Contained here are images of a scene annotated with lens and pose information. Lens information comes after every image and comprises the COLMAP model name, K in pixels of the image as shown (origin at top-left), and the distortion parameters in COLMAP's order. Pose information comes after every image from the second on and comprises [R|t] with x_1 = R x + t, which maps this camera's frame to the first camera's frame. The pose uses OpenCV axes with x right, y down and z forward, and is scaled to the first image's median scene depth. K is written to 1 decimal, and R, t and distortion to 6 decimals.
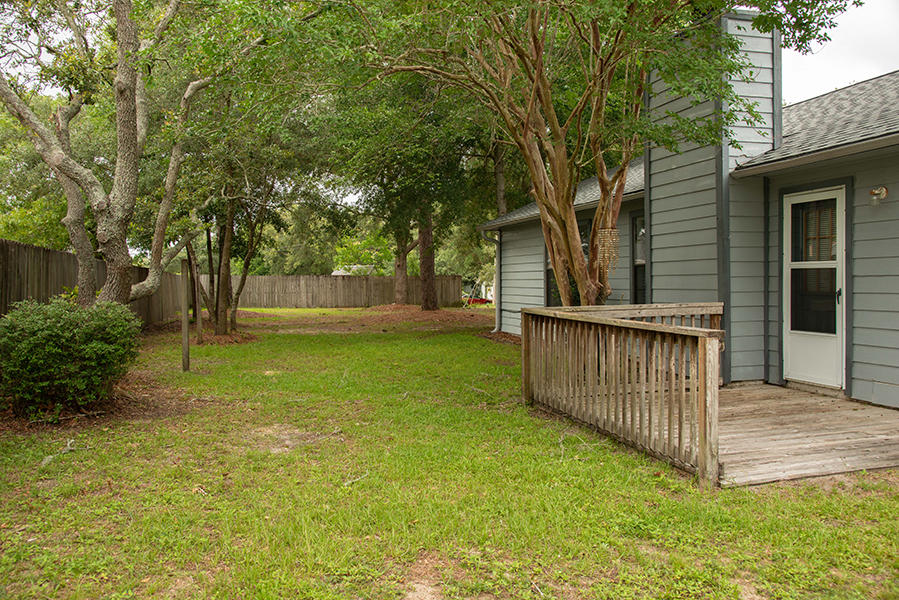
lens RADIAL K [[727.9, 0, 450.5], [0, 727.9, 294.9], [0, 0, 1]] dist [-0.023090, 0.063492]
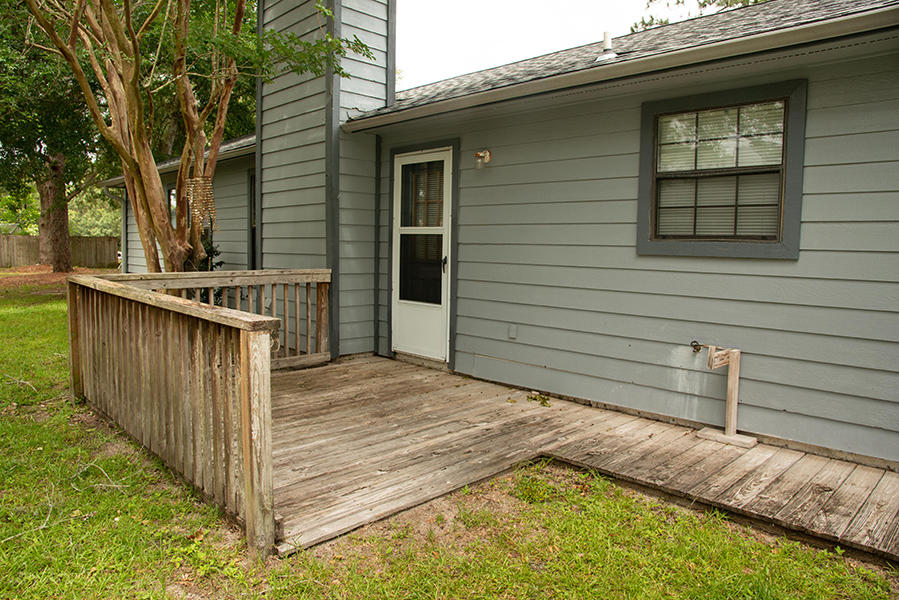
lens RADIAL K [[620.8, 0, 432.8], [0, 620.8, 274.3], [0, 0, 1]] dist [0.030128, -0.006591]
pose [[0.892802, 0.005096, 0.450420, 0.144910], [-0.016264, 0.999649, 0.020928, -0.001830], [-0.450155, -0.026010, 0.892571, 0.263854]]
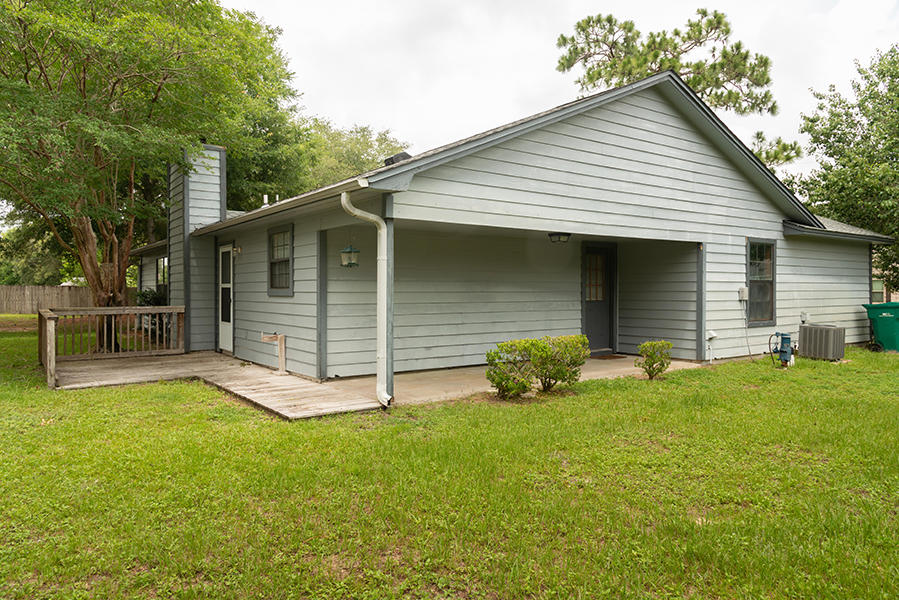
lens RADIAL K [[620.8, 0, 454.0], [0, 620.8, 295.0], [0, 0, 1]] dist [0.030128, -0.006591]
pose [[0.949512, 0.014403, 0.313399, 0.534770], [-0.008838, 0.999777, -0.019171, 0.007092], [-0.313605, 0.015434, 0.949428, -0.660661]]
